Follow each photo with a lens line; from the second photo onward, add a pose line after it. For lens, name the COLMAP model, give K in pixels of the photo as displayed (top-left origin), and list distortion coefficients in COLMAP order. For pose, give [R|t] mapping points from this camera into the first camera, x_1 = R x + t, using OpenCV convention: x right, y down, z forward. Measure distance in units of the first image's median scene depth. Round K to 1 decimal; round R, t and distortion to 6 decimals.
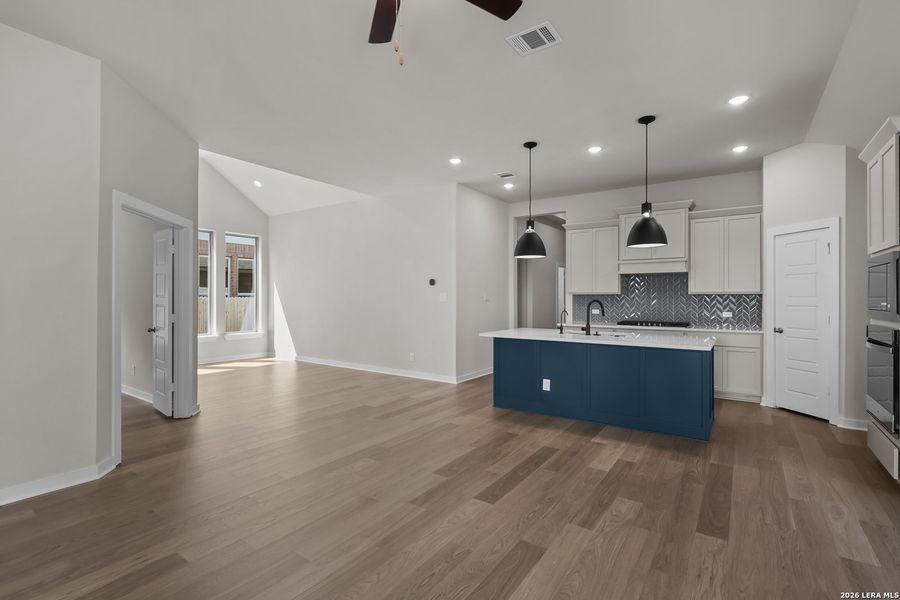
lens RADIAL K [[414.1, 0, 453.0], [0, 414.1, 297.1], [0, 0, 1]] dist [-0.001852, -0.000345]
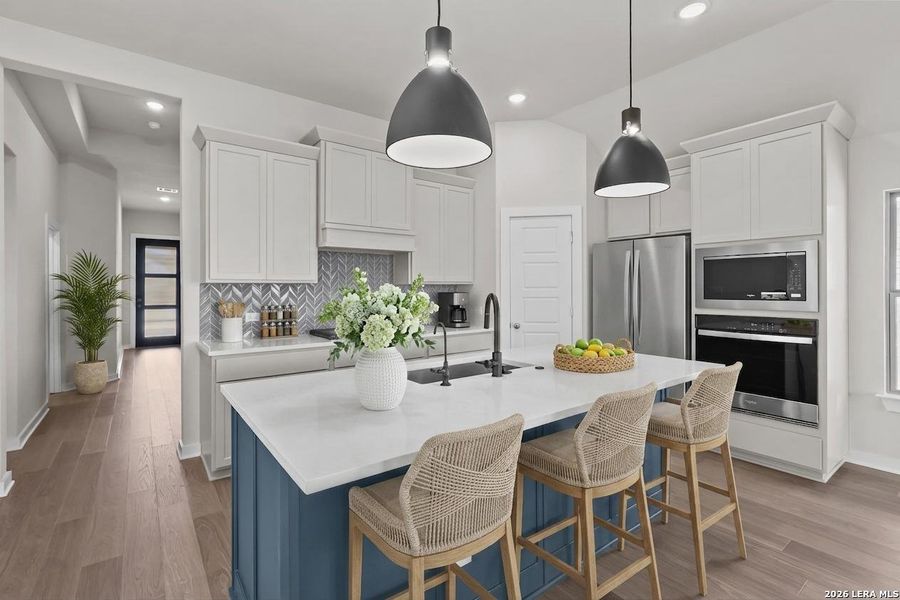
lens RADIAL K [[414.1, 0, 439.4], [0, 414.1, 287.5], [0, 0, 1]] dist [-0.001852, -0.000345]
pose [[0.323716, 0.002462, 0.946151, -0.080908], [0.003213, 0.999988, -0.003701, 0.001661], [-0.946149, 0.004238, 0.323704, 0.758898]]
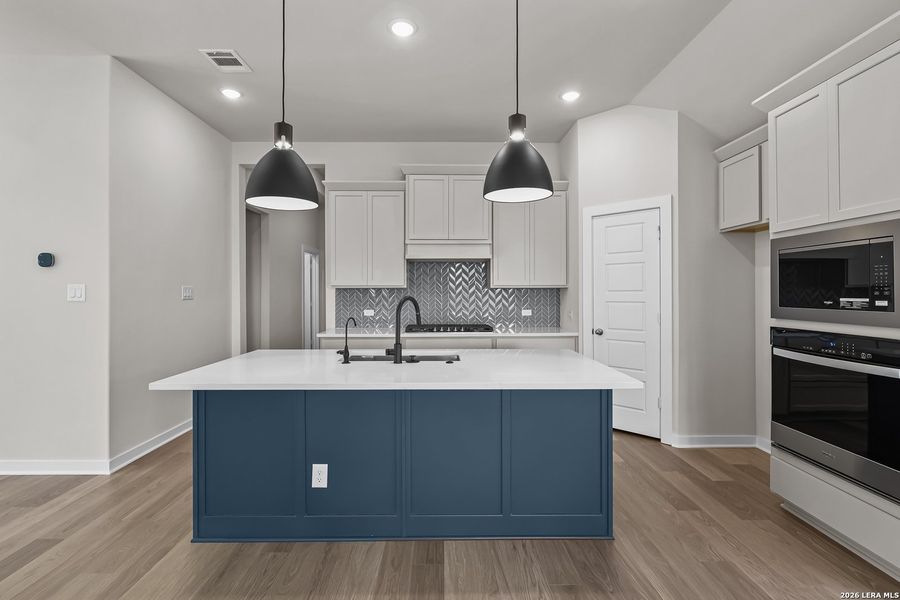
lens RADIAL K [[414.1, 0, 444.4], [0, 414.1, 290.1], [0, 0, 1]] dist [-0.001852, -0.000345]
pose [[0.818290, 0.000661, 0.574806, 0.057312], [0.002713, 0.999984, -0.005012, 0.000865], [-0.574800, 0.005661, 0.818275, 0.438909]]
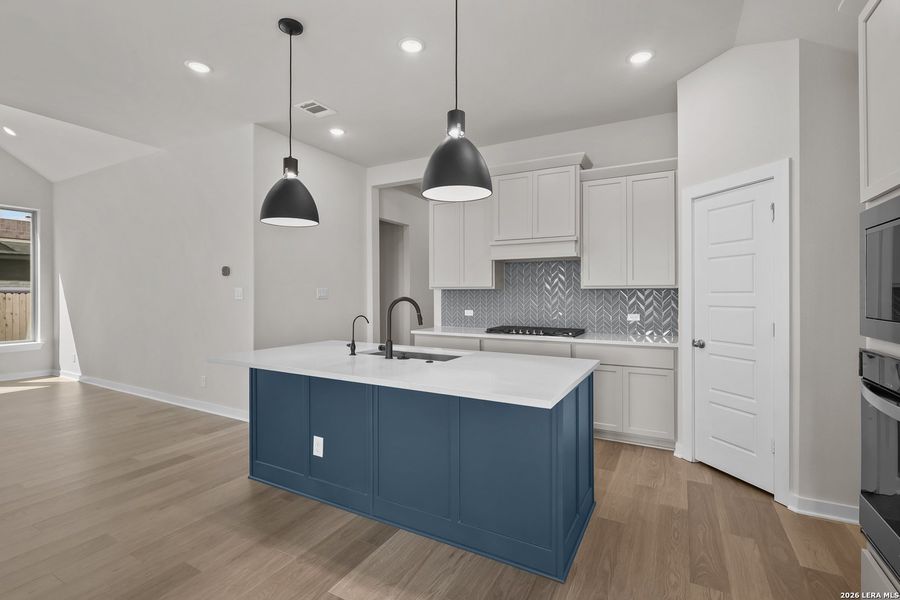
lens RADIAL K [[414.1, 0, 447.3], [0, 414.1, 292.6], [0, 0, 1]] dist [-0.001852, -0.000345]
pose [[0.994776, -0.000705, 0.102079, 0.287280], [0.000932, 0.999997, -0.002177, 0.000784], [-0.102077, 0.002261, 0.994774, 0.344154]]
